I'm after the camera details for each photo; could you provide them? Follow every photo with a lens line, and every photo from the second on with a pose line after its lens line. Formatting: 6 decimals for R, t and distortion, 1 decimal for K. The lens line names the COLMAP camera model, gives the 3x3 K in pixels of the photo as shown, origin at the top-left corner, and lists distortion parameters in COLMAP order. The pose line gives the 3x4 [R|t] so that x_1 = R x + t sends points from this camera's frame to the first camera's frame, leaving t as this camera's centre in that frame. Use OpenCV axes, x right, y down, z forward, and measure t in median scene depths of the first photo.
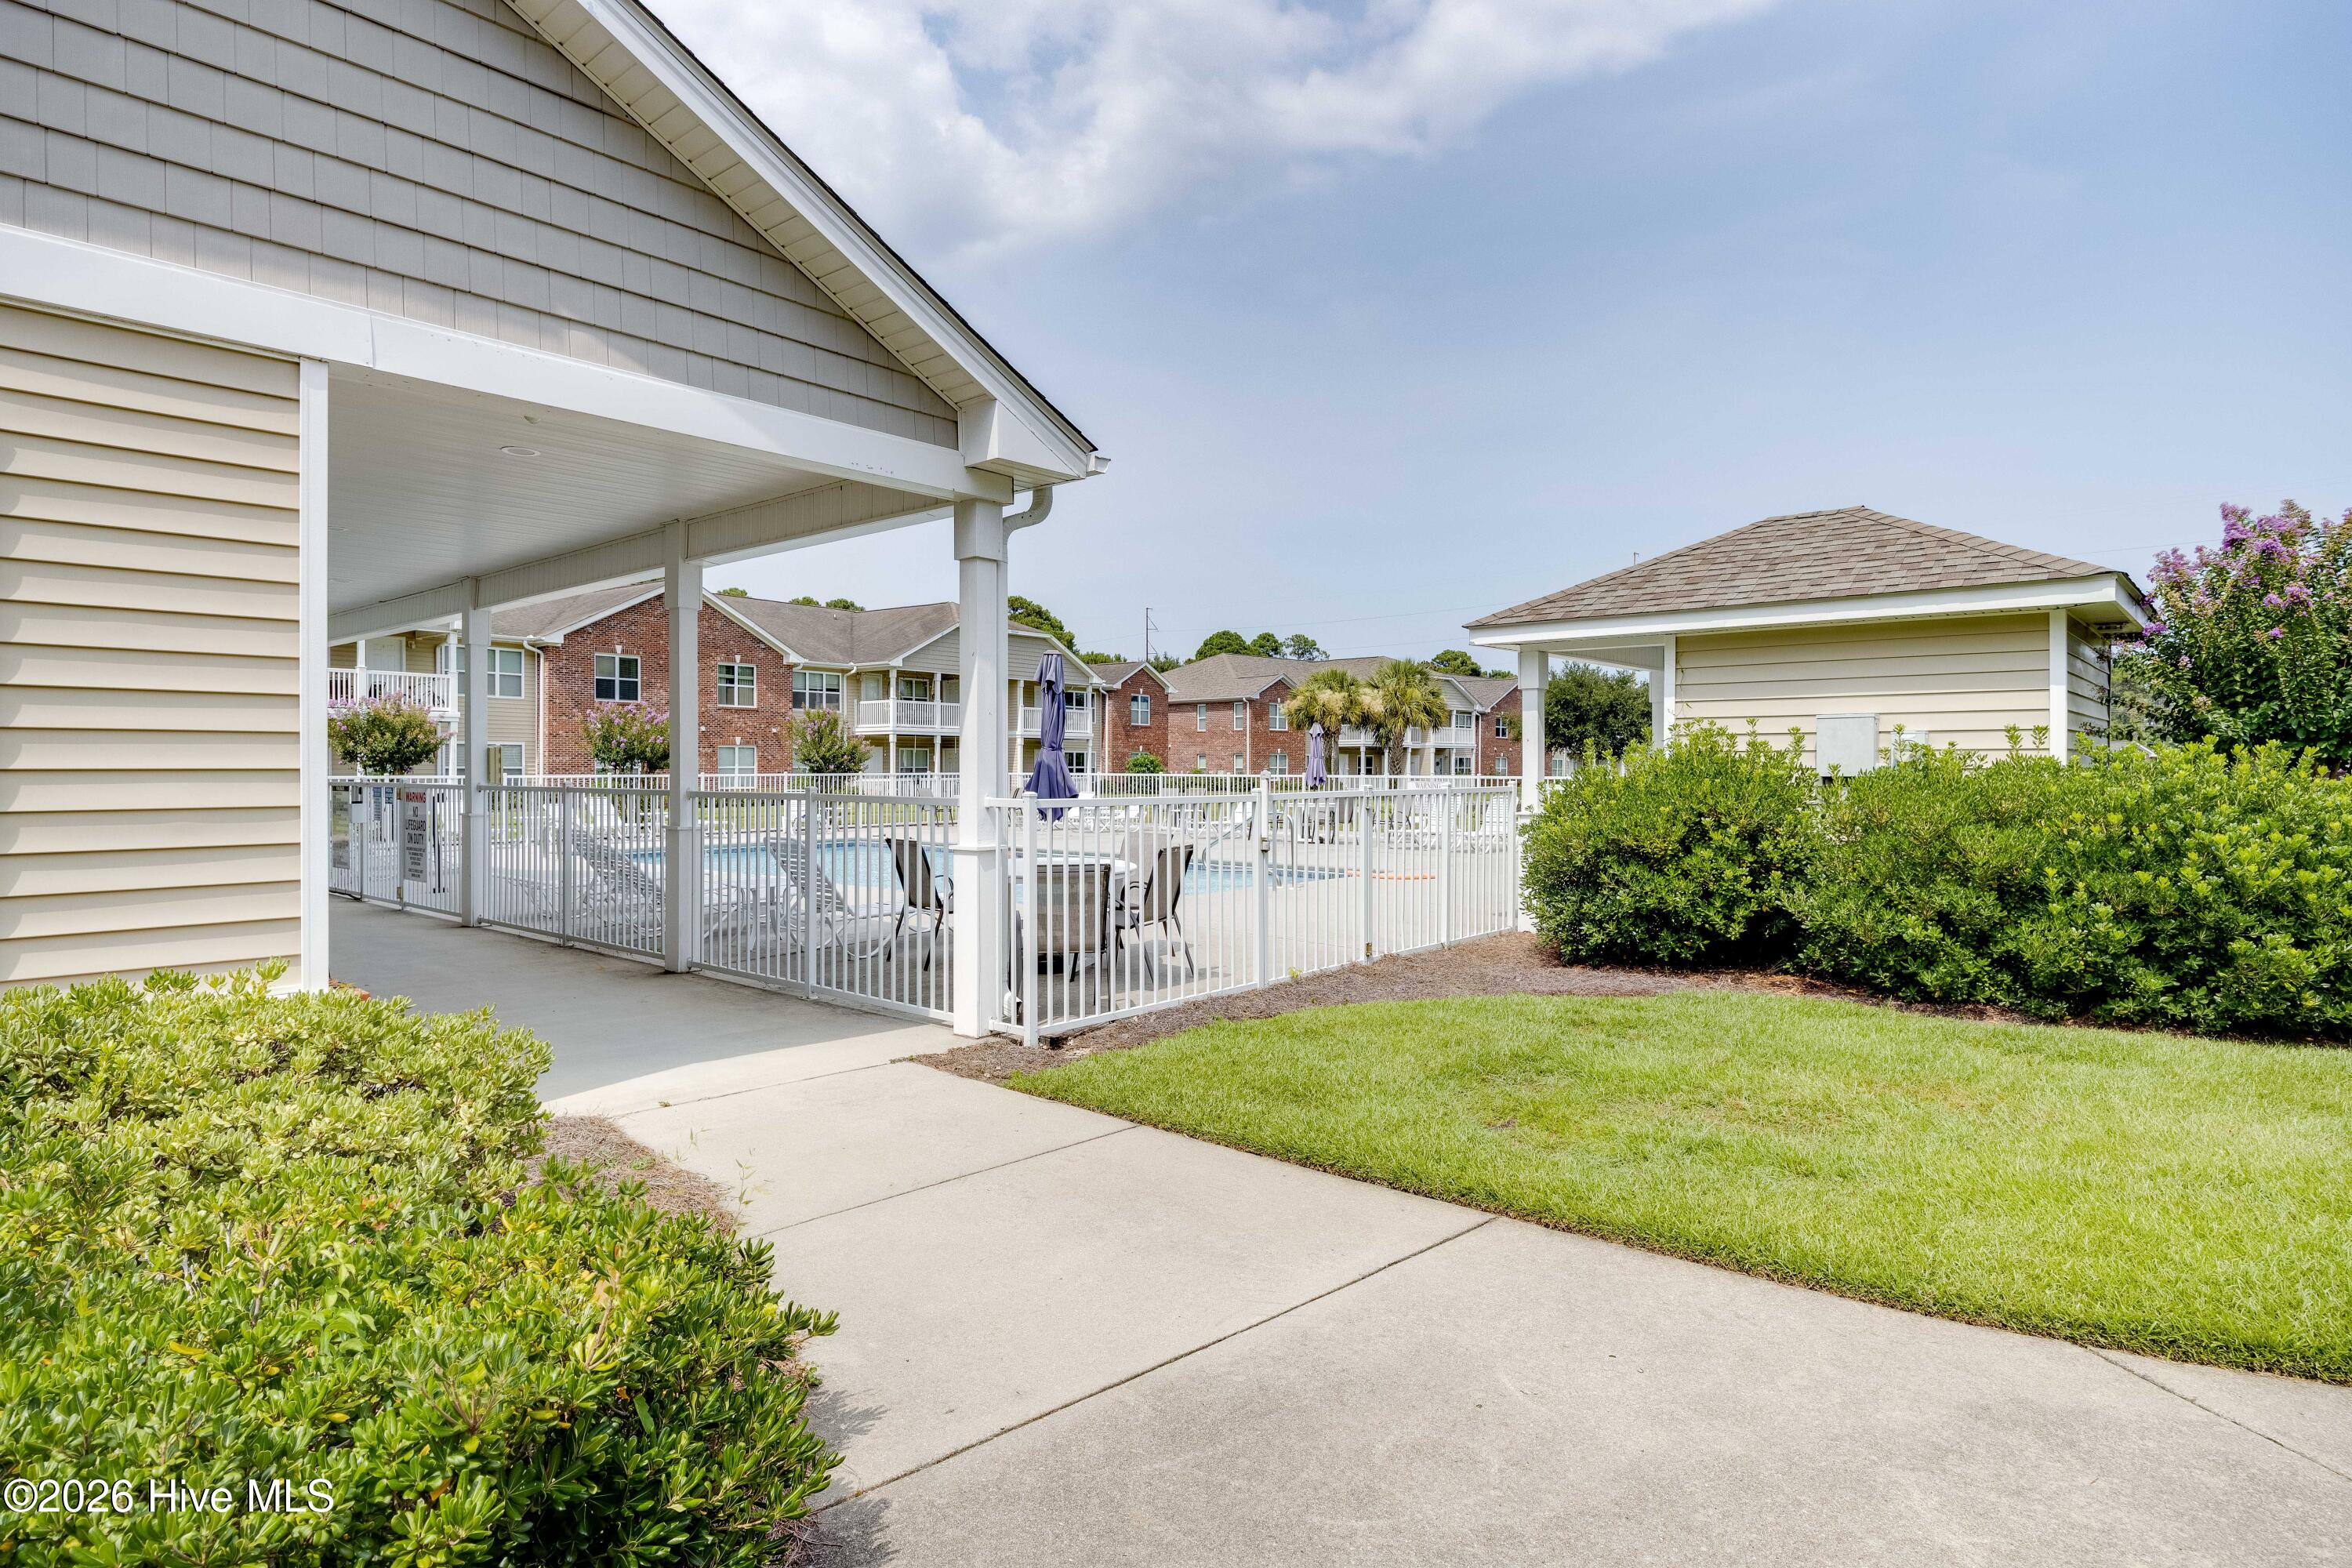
lens RADIAL K [[1275.2, 0, 1180.3], [0, 1275.2, 777.1], [0, 0, 1]] dist [-0.005415, -0.001039]
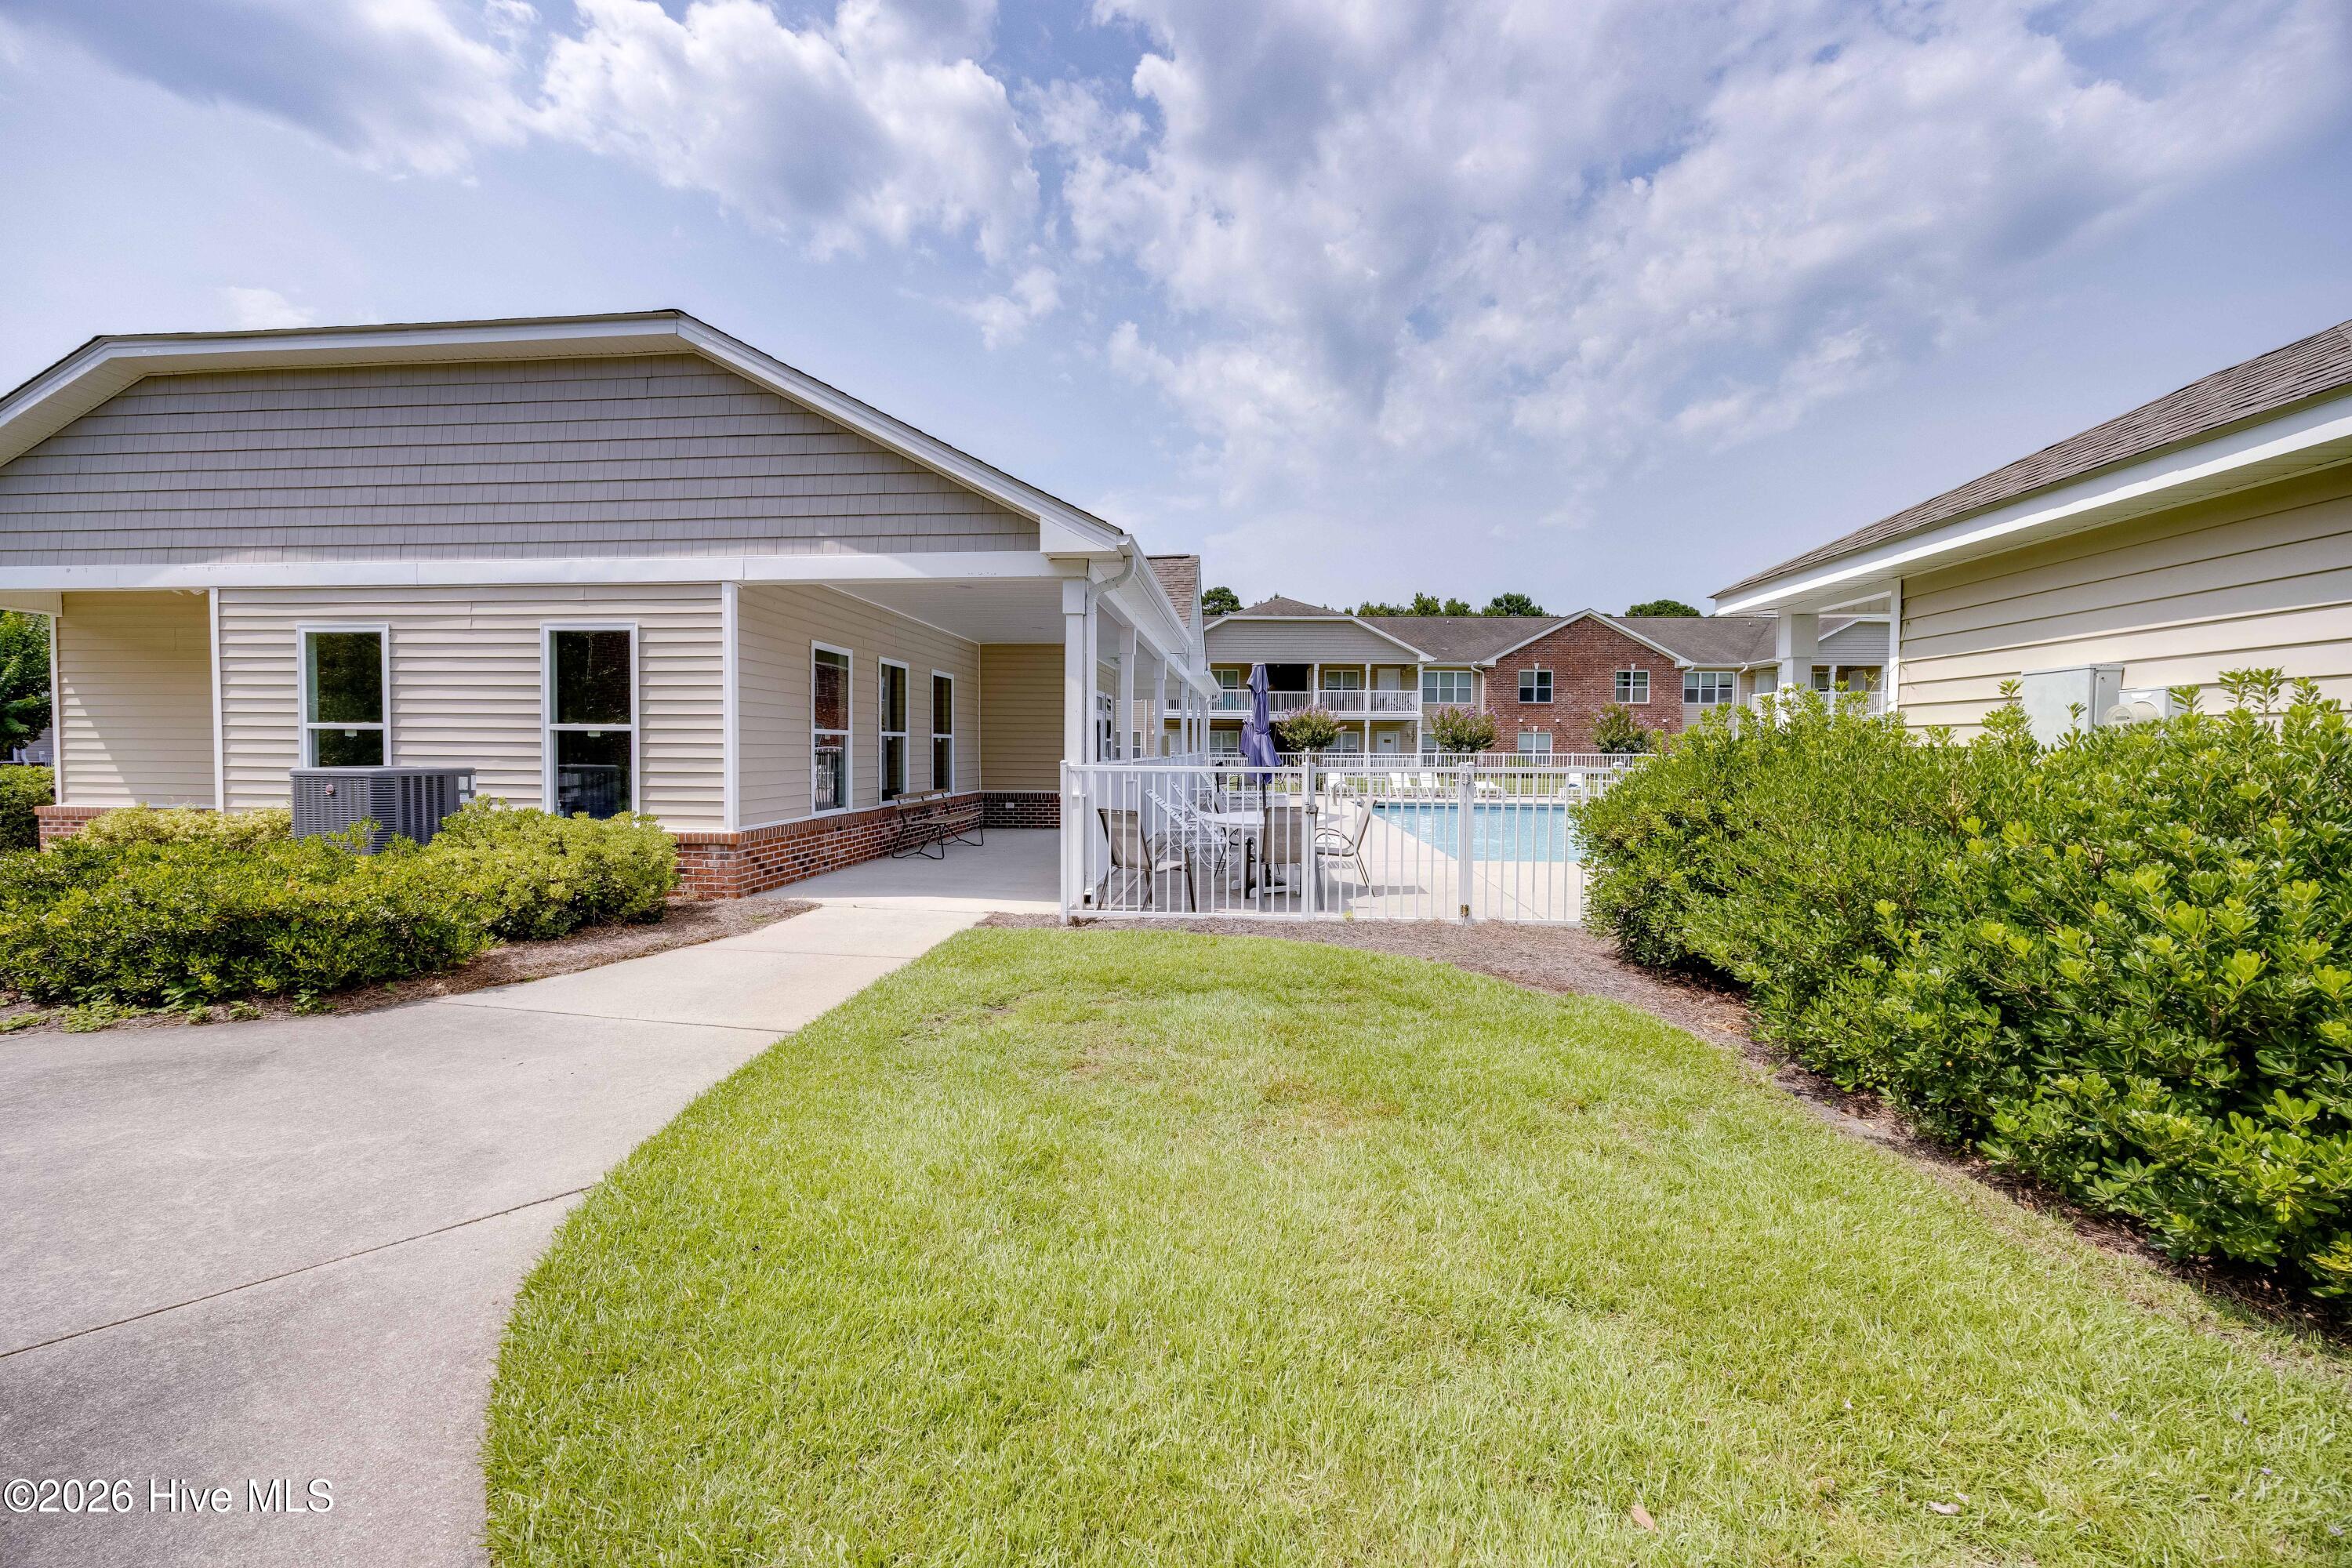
lens RADIAL K [[919.0, 0, 1171.4], [0, 919.0, 776.9], [0, 0, 1]] dist [-0.000556, -0.000140]
pose [[0.578731, 0.025517, -0.815119, 0.144640], [-0.008652, 0.999646, 0.025151, 0.000187], [0.815473, -0.007503, 0.578747, 0.073927]]
